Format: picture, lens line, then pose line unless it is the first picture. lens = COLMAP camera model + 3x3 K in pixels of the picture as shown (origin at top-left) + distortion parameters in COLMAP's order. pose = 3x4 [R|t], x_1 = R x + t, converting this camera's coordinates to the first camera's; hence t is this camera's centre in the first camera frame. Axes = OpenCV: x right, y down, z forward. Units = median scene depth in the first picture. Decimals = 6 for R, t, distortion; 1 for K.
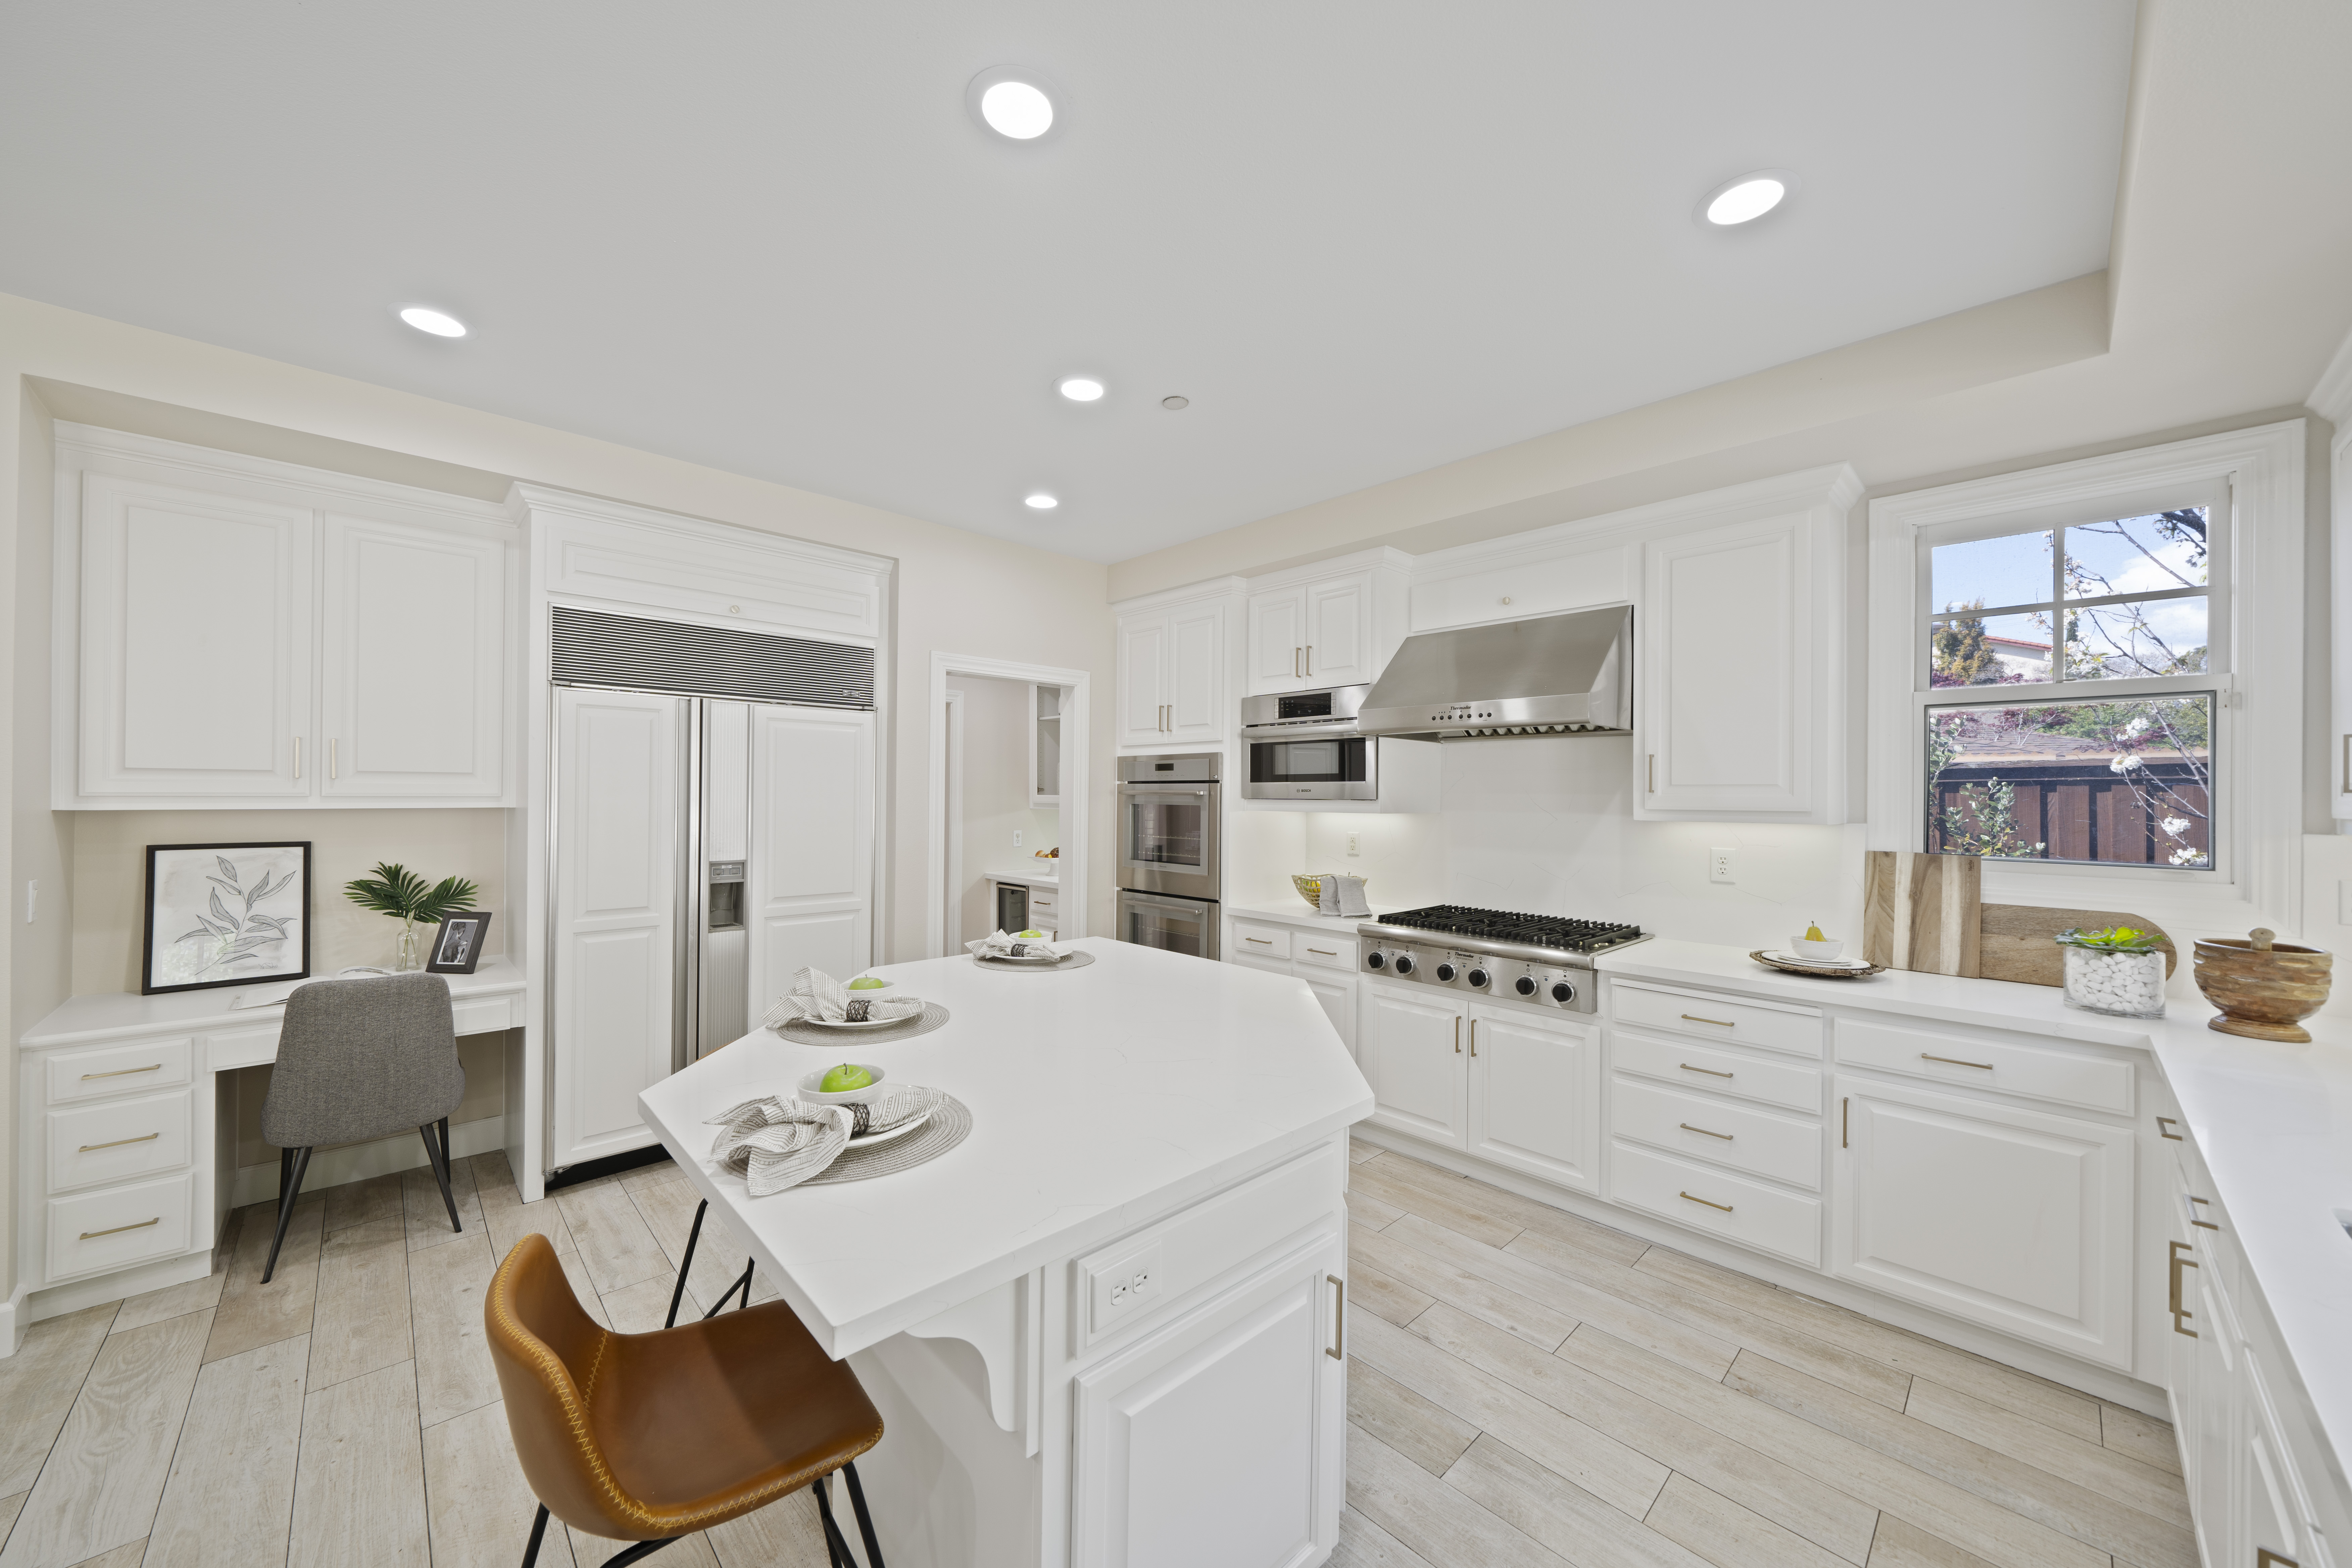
lens RADIAL K [[833.6, 0, 1149.2], [0, 833.6, 815.3], [0, 0, 1]] dist [-0.007654, -0.000030]
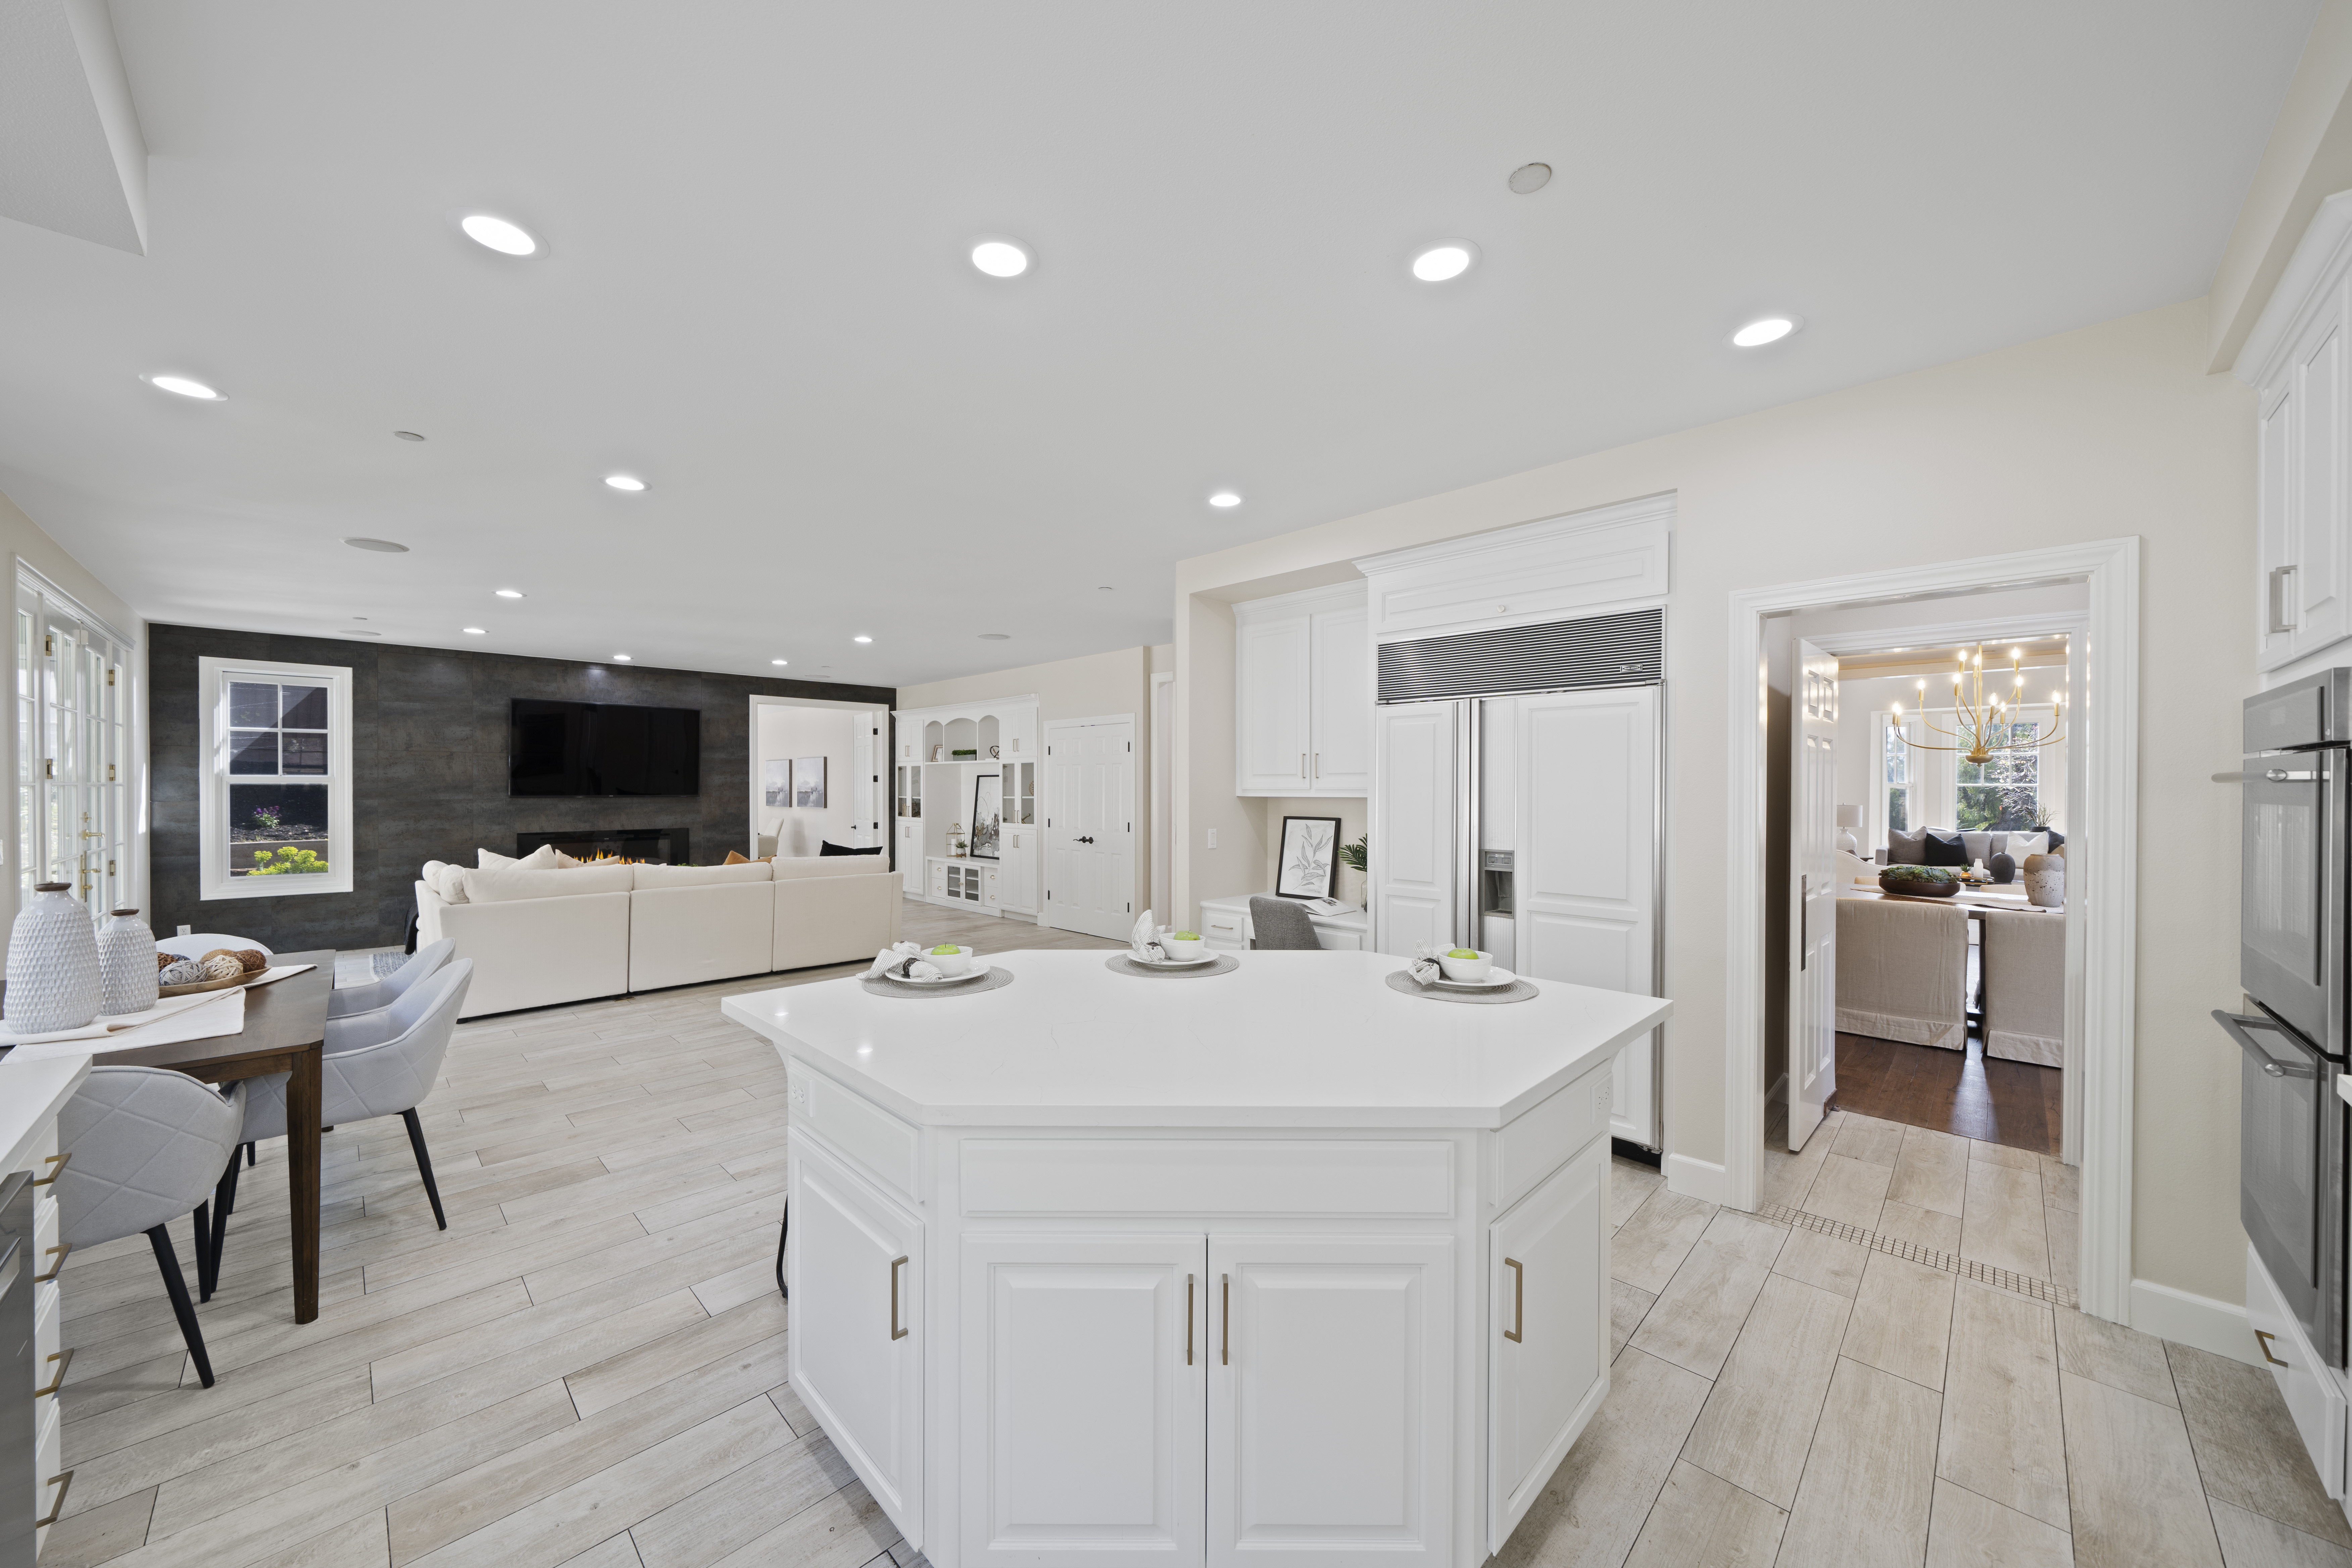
lens RADIAL K [[880.6, 0, 1189.1], [0, 880.6, 781.4], [0, 0, 1]] dist [0.000008, -0.000667]
pose [[0.032933, -0.013134, -0.999371, 0.586537], [-0.025504, 0.999577, -0.013977, -0.006045], [0.999132, 0.025948, 0.032584, 0.575820]]
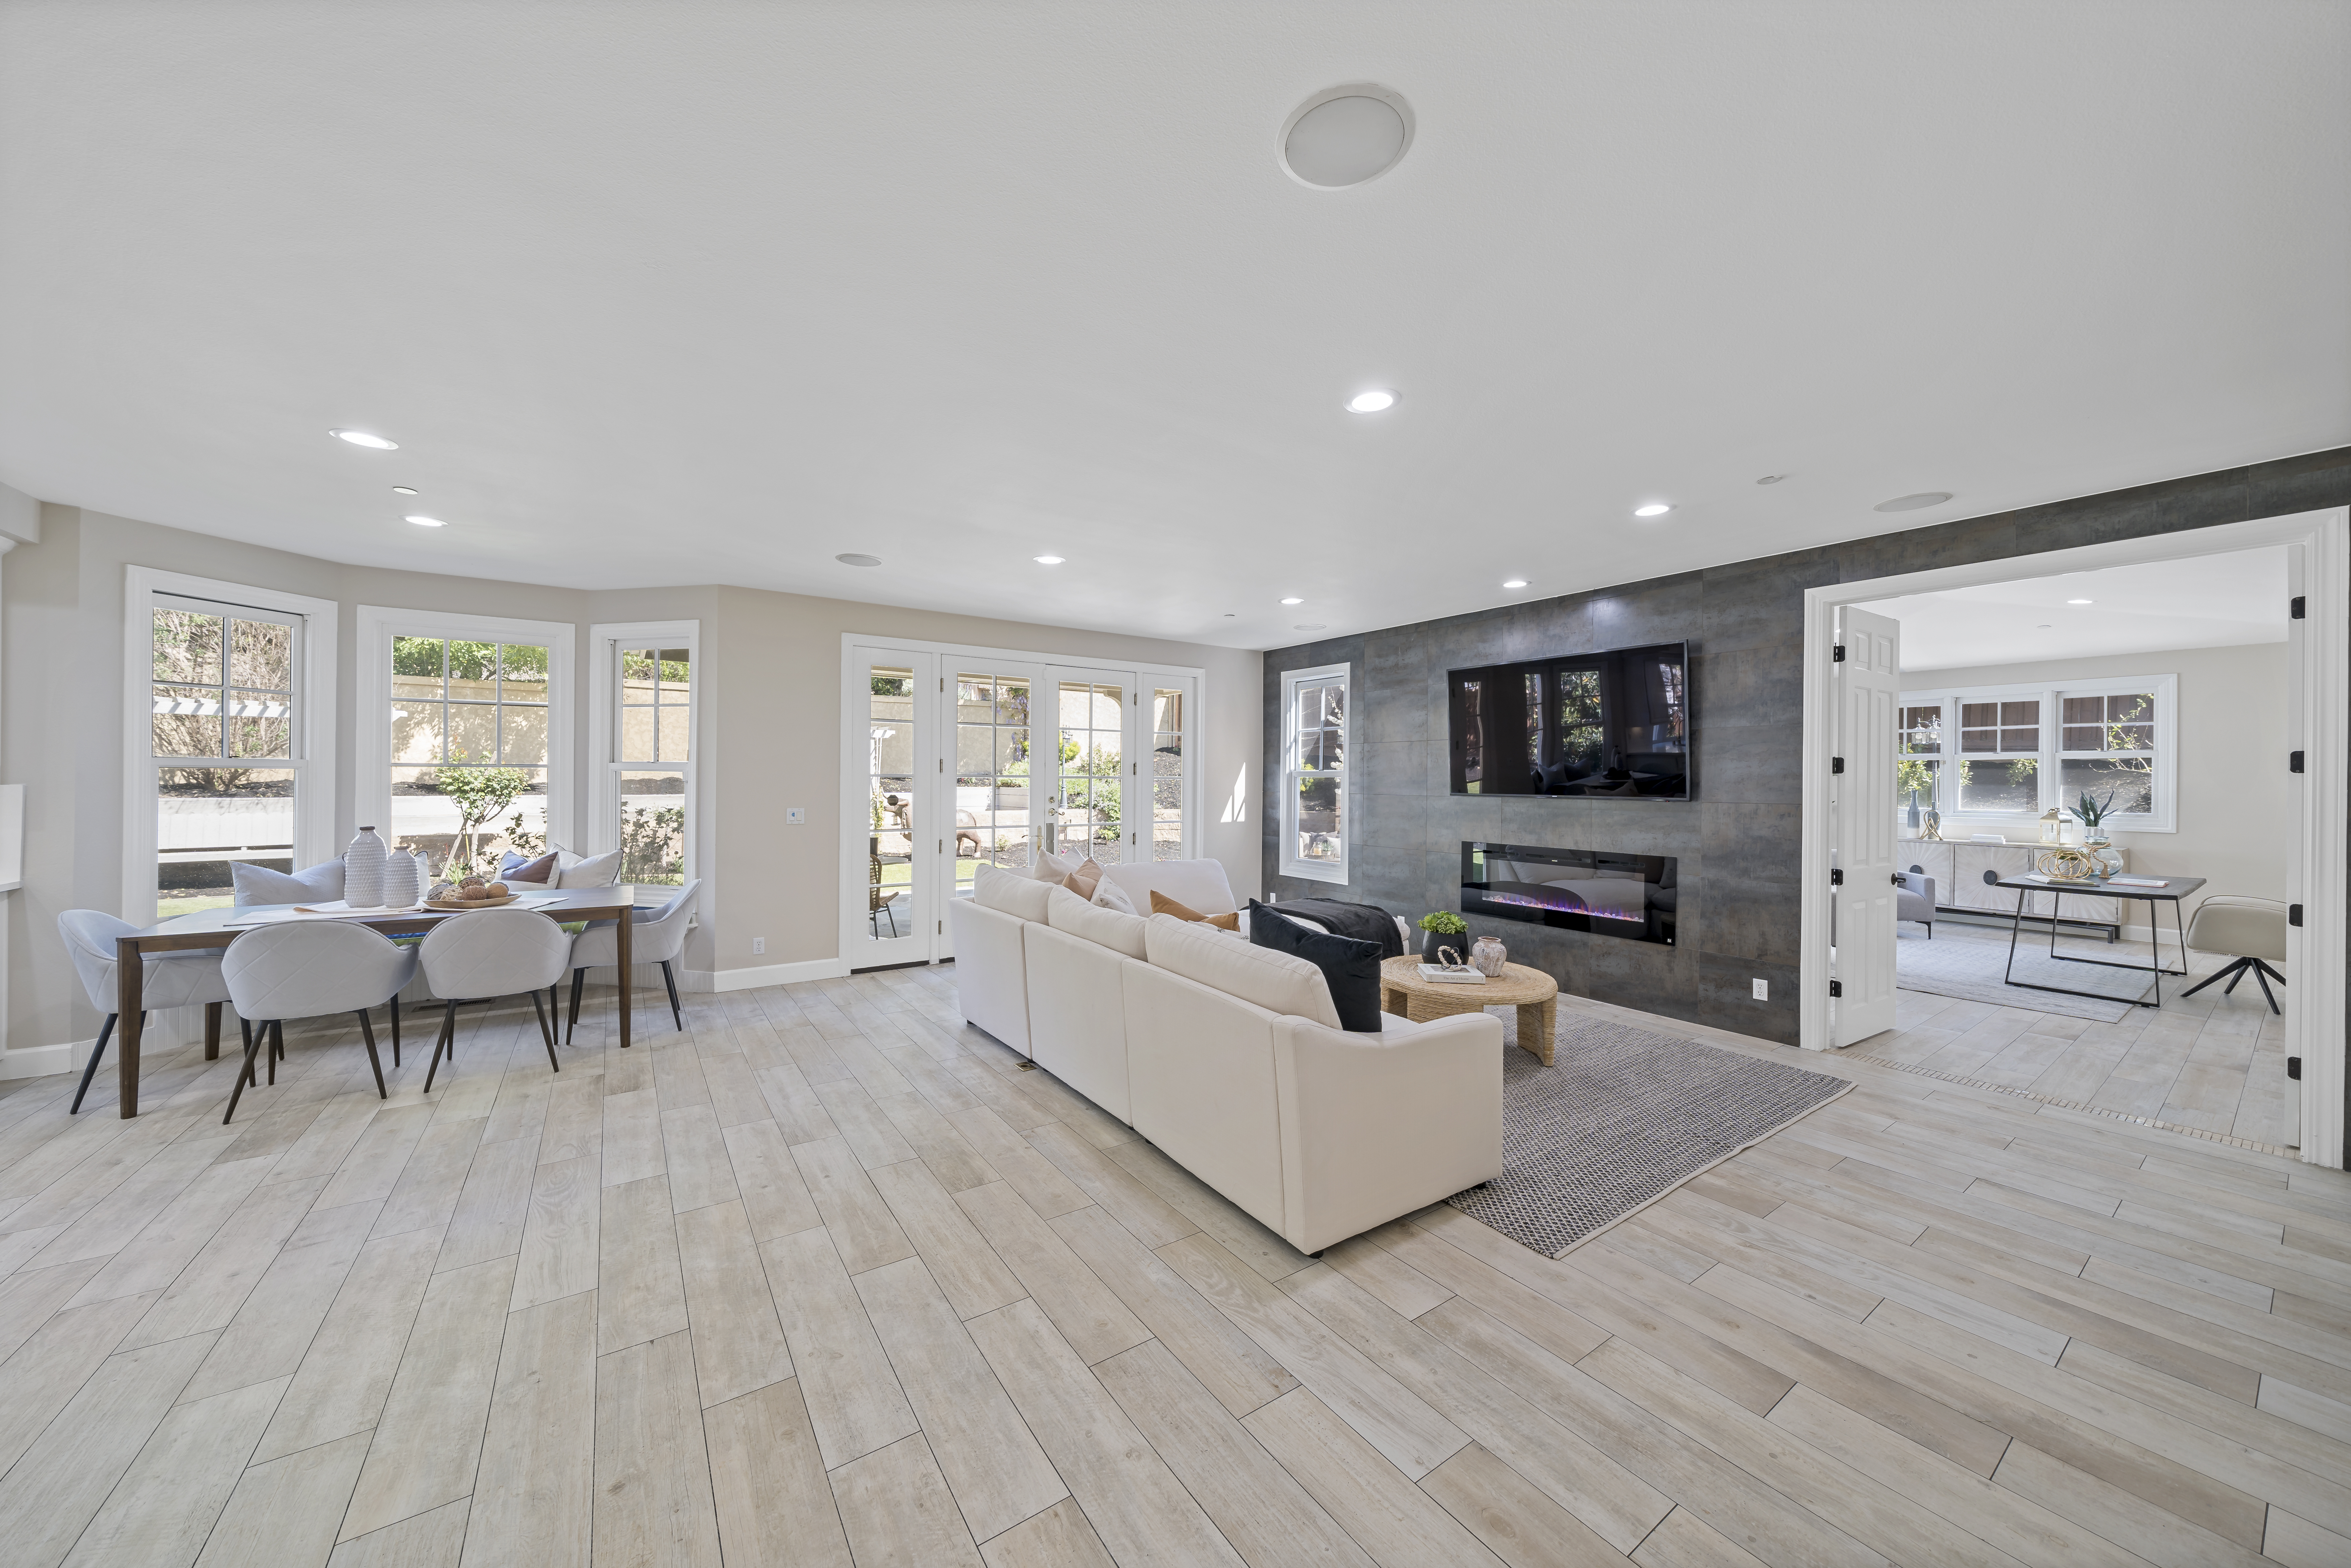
lens RADIAL K [[812.8, 0, 1158.1], [0, 812.8, 791.0], [0, 0, 1]] dist [-0.010628, 0.000258]
pose [[-0.985751, -0.018558, 0.167185, -1.633626], [-0.011764, 0.999068, 0.041533, -0.023639], [-0.167800, 0.038974, -0.985050, 0.646058]]
